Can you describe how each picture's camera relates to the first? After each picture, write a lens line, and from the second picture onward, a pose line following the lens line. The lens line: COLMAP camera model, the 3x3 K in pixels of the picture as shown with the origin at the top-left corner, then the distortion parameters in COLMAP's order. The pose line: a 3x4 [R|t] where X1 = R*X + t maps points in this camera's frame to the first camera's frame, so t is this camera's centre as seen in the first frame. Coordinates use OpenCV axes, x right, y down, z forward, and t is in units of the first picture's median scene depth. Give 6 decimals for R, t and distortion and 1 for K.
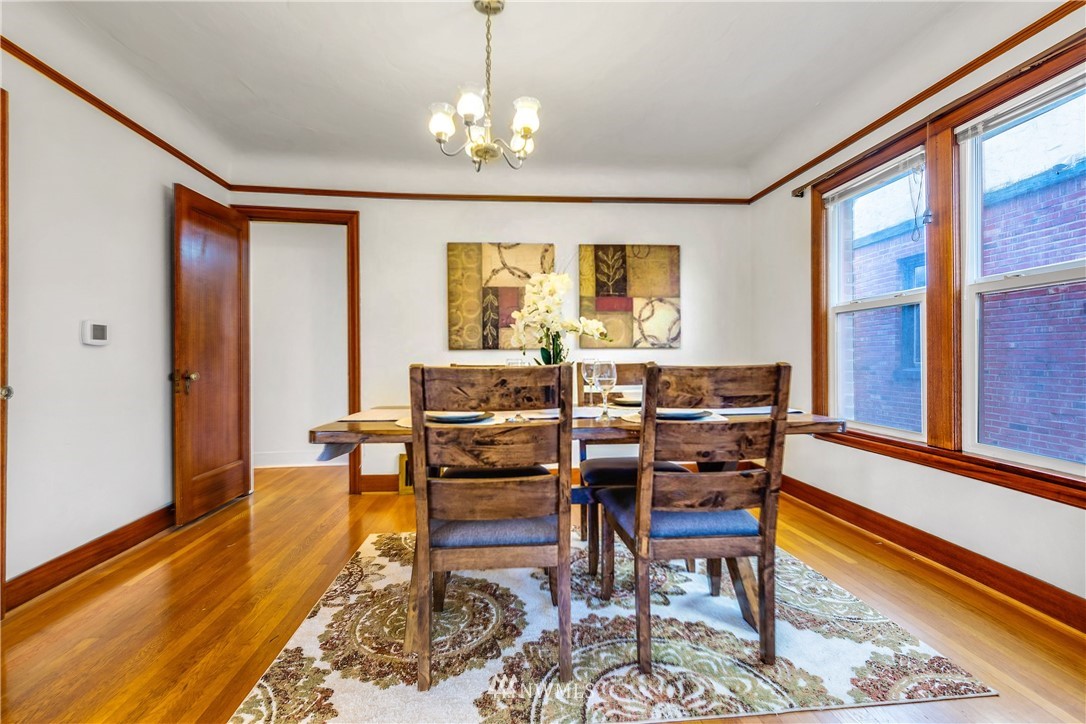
lens RADIAL K [[500.2, 0, 568.0], [0, 500.2, 359.1], [0, 0, 1]] dist [0.000611, -0.000010]
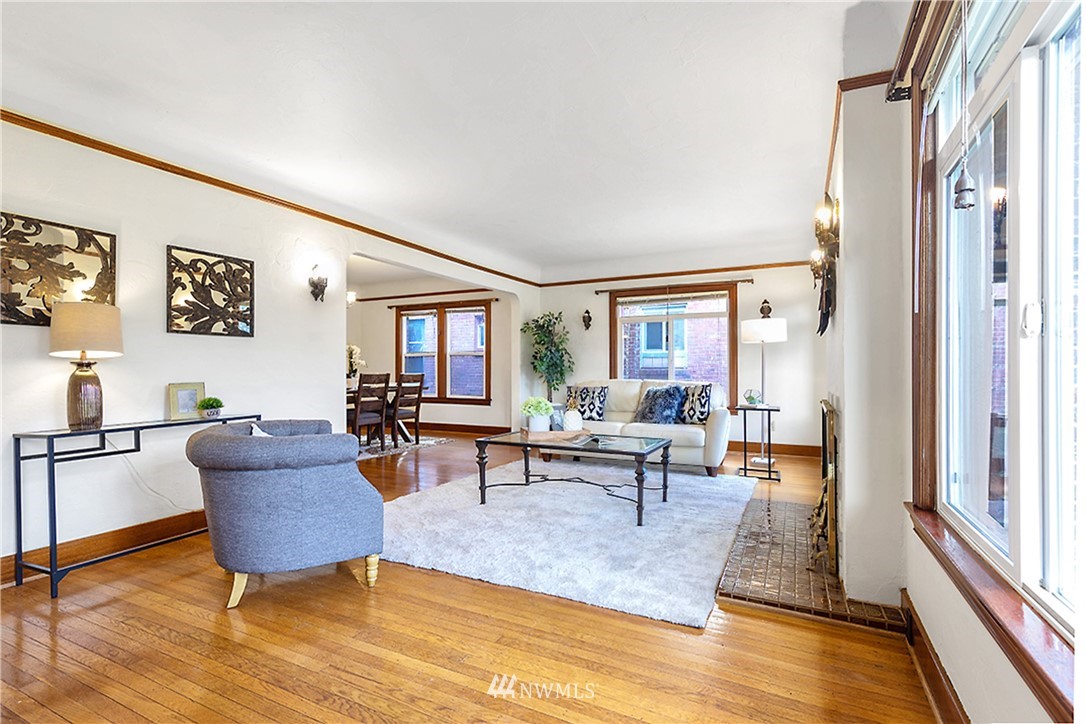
lens RADIAL K [[500.2, 0, 568.0], [0, 500.2, 359.1], [0, 0, 1]] dist [0.000611, -0.000010]
pose [[0.506183, 0.024055, 0.862091, -1.134692], [-0.000645, 0.999621, -0.027514, 0.001350], [-0.862426, 0.013371, 0.506006, -0.957291]]
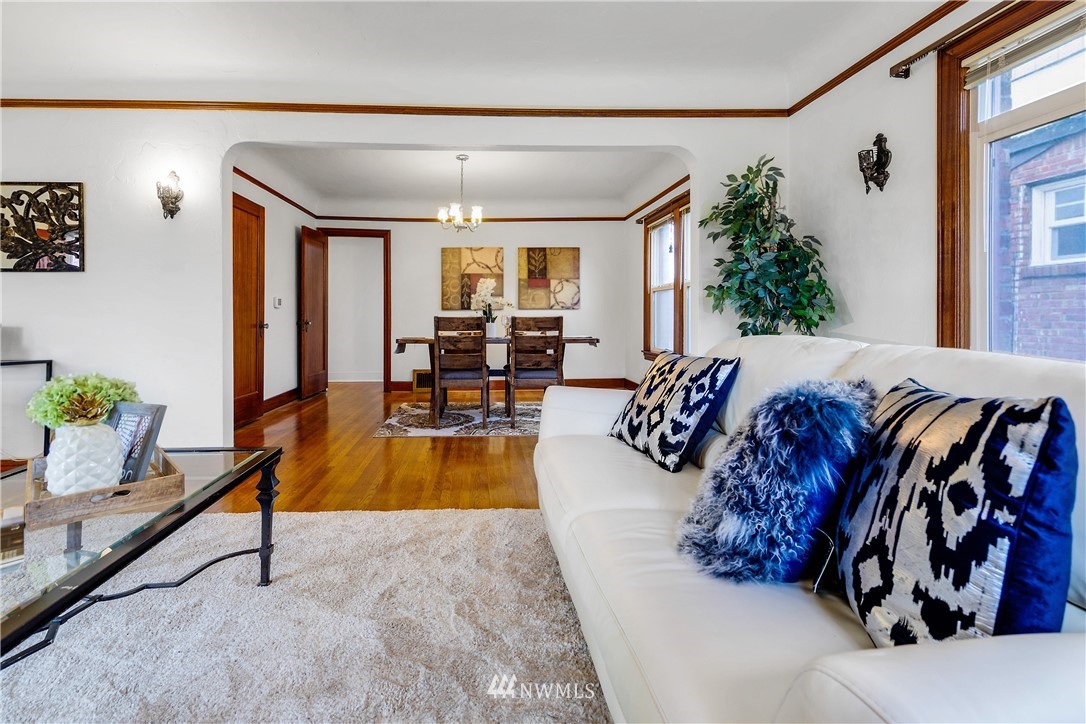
lens RADIAL K [[519.0, 0, 527.6], [0, 519.0, 319.8], [0, 0, 1]] dist [0.000691, 0.000130]
pose [[0.998418, 0.004386, -0.056053, 0.155715], [-0.004145, 0.999982, 0.004422, 0.005921], [0.056071, -0.004183, 0.998418, -0.762896]]
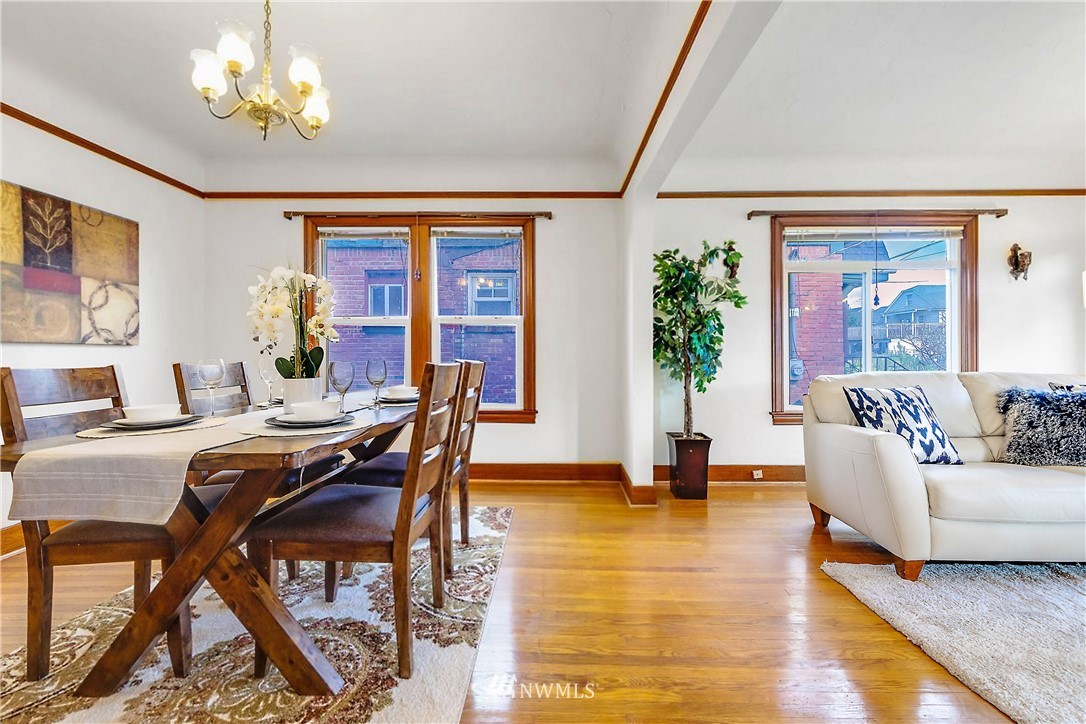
lens RADIAL K [[471.2, 0, 543.0], [0, 471.2, 362.0], [0, 0, 1]] dist [0.001899, 0.000290]
pose [[0.137819, -0.006323, 0.990437, -0.481357], [0.002346, 0.999979, 0.006057, 0.001068], [-0.990455, 0.001489, 0.137831, 0.234281]]
